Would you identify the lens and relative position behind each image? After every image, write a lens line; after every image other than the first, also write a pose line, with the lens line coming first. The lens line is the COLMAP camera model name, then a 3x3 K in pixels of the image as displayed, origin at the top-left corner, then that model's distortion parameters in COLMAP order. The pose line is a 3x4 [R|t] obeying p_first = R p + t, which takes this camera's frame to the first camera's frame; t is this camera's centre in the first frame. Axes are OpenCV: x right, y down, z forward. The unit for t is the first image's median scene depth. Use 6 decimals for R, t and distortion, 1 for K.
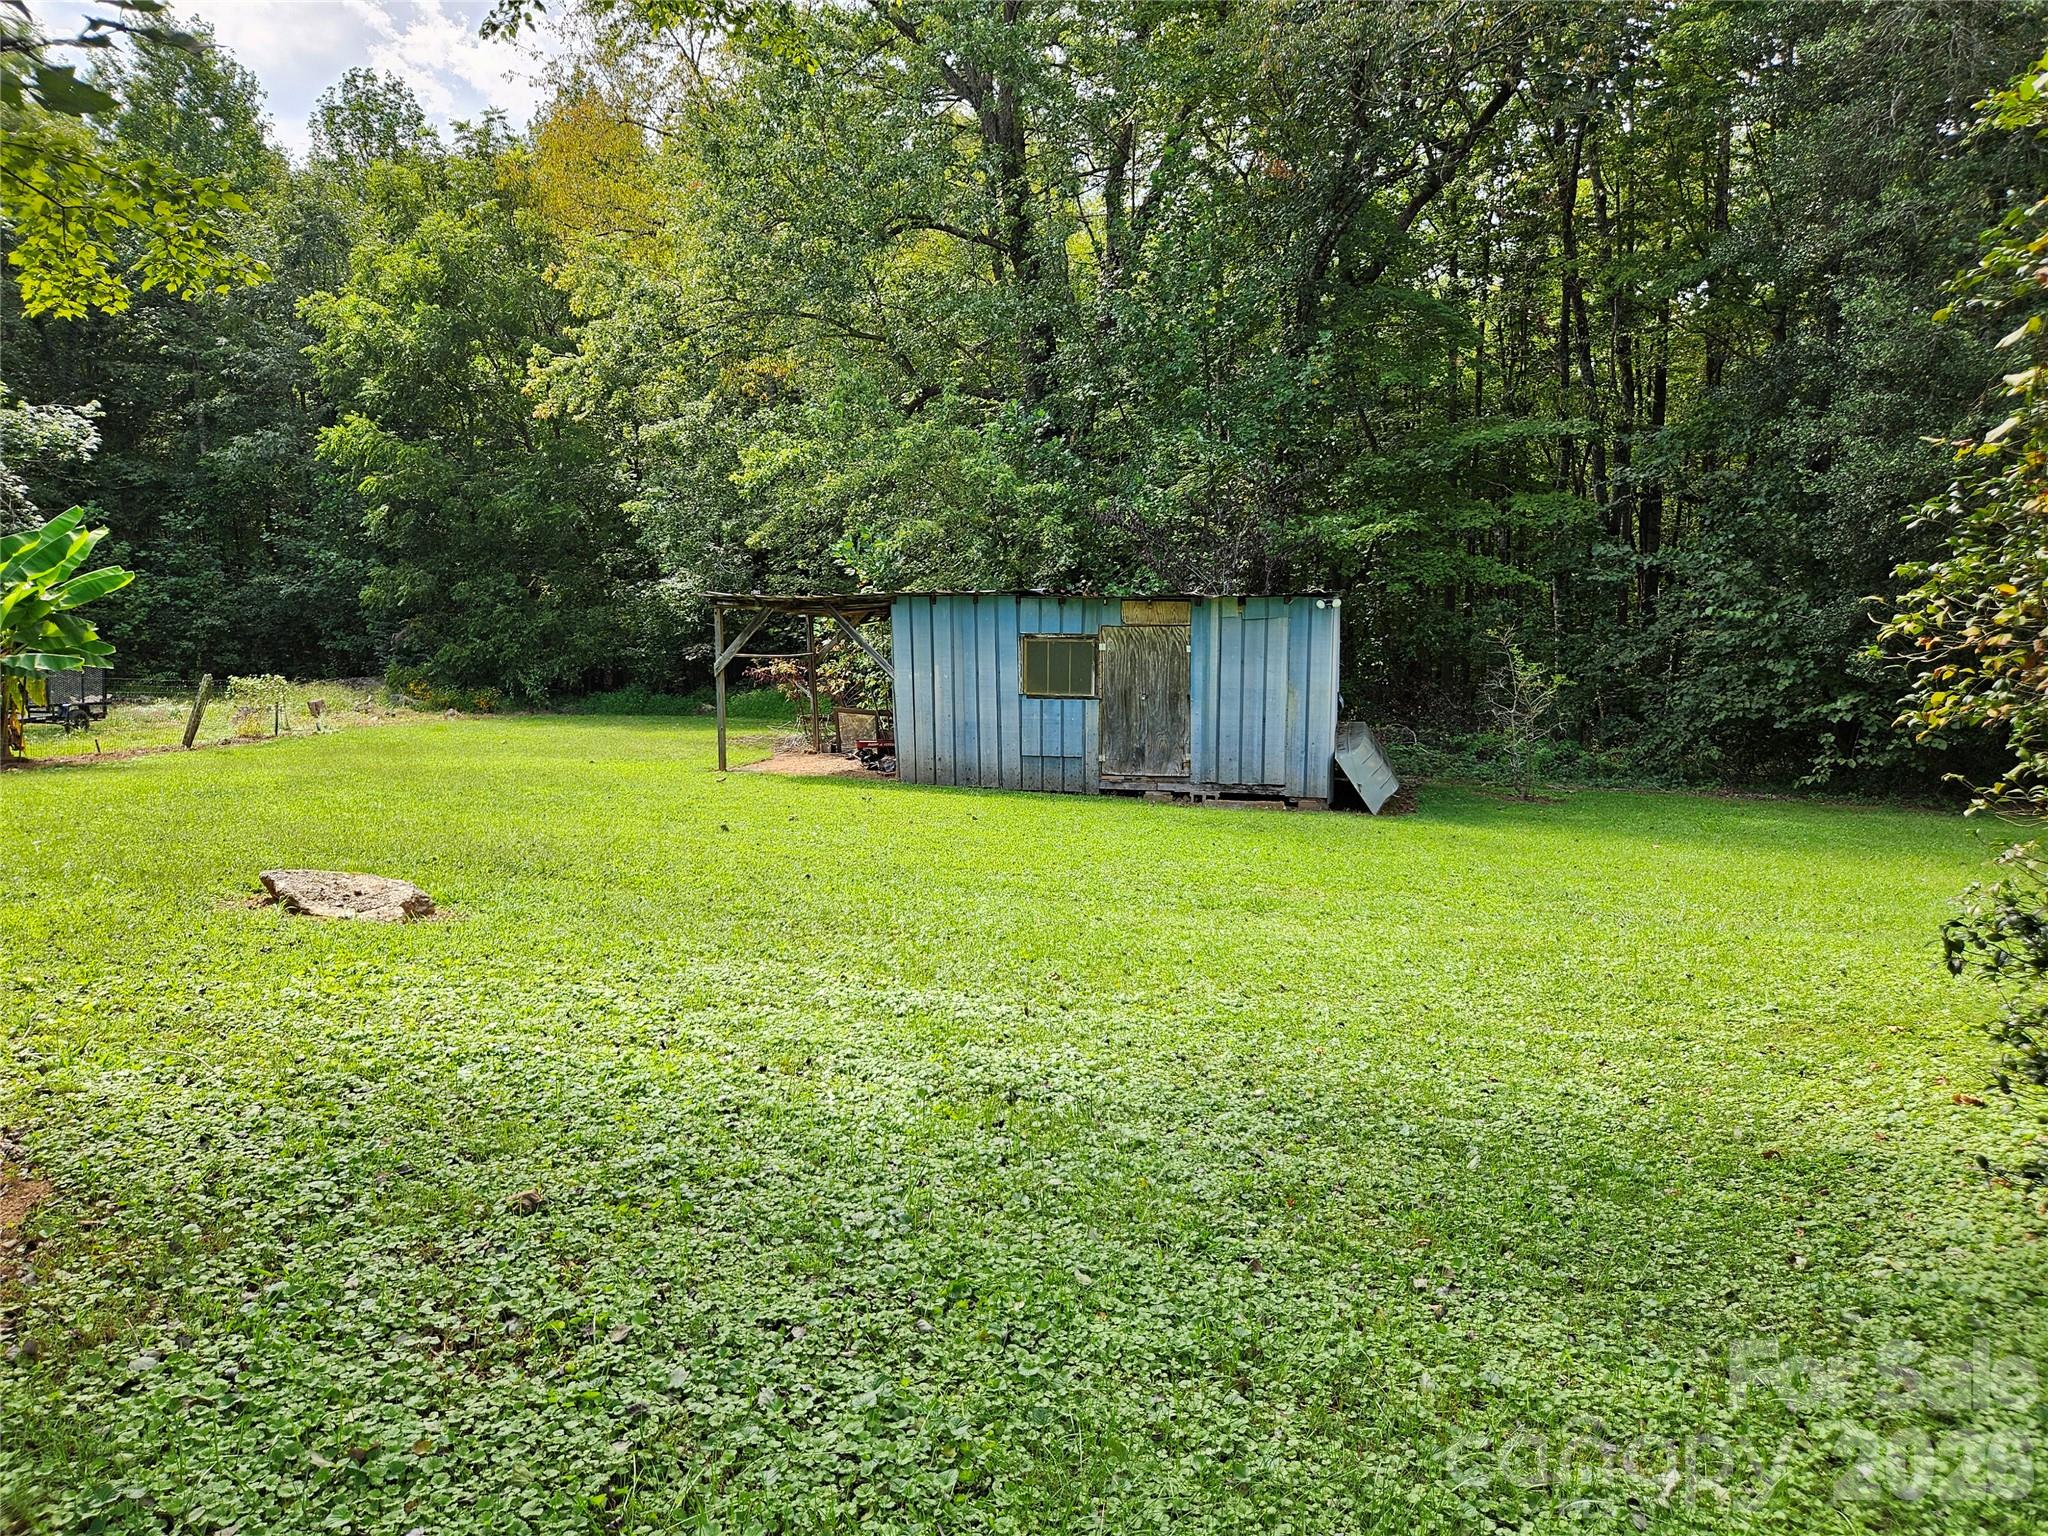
lens RADIAL K [[1371.6, 0, 1023.8], [0, 1371.6, 760.6], [0, 0, 1]] dist [0.042734, -0.001414]
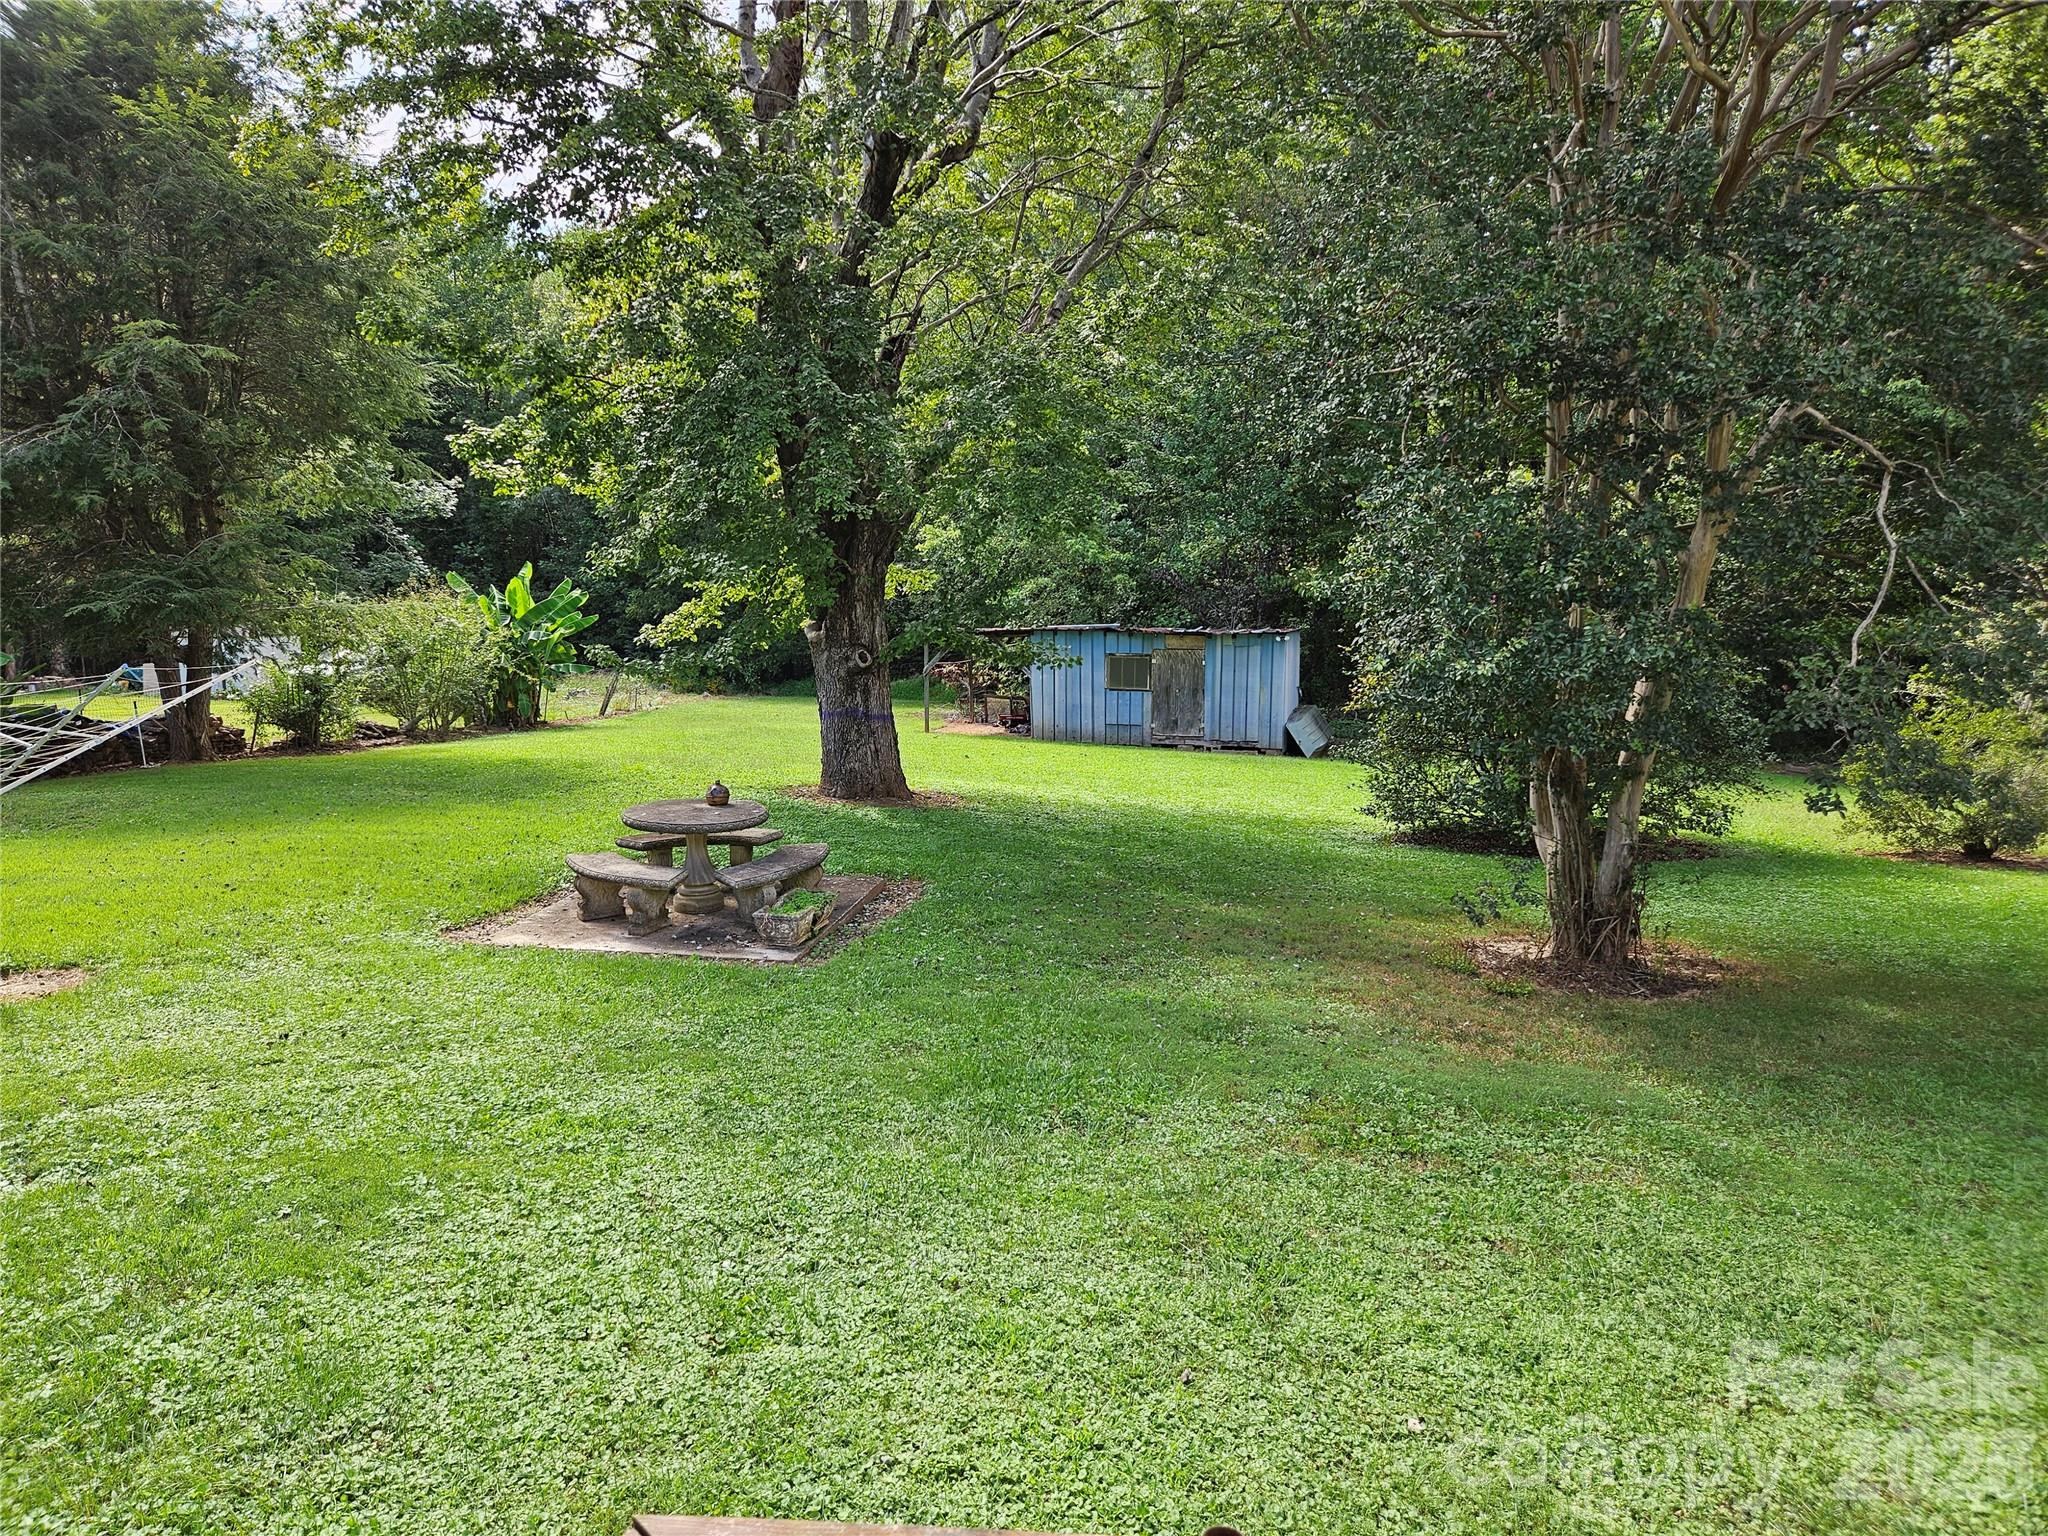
lens RADIAL K [[1371.6, 0, 1027.2], [0, 1371.6, 767.5], [0, 0, 1]] dist [0.042734, -0.001414]
pose [[0.999445, 0.008128, -0.032294, -0.045046], [-0.007467, 0.999761, 0.020560, 0.016777], [0.032453, -0.020307, 0.999267, -0.732519]]
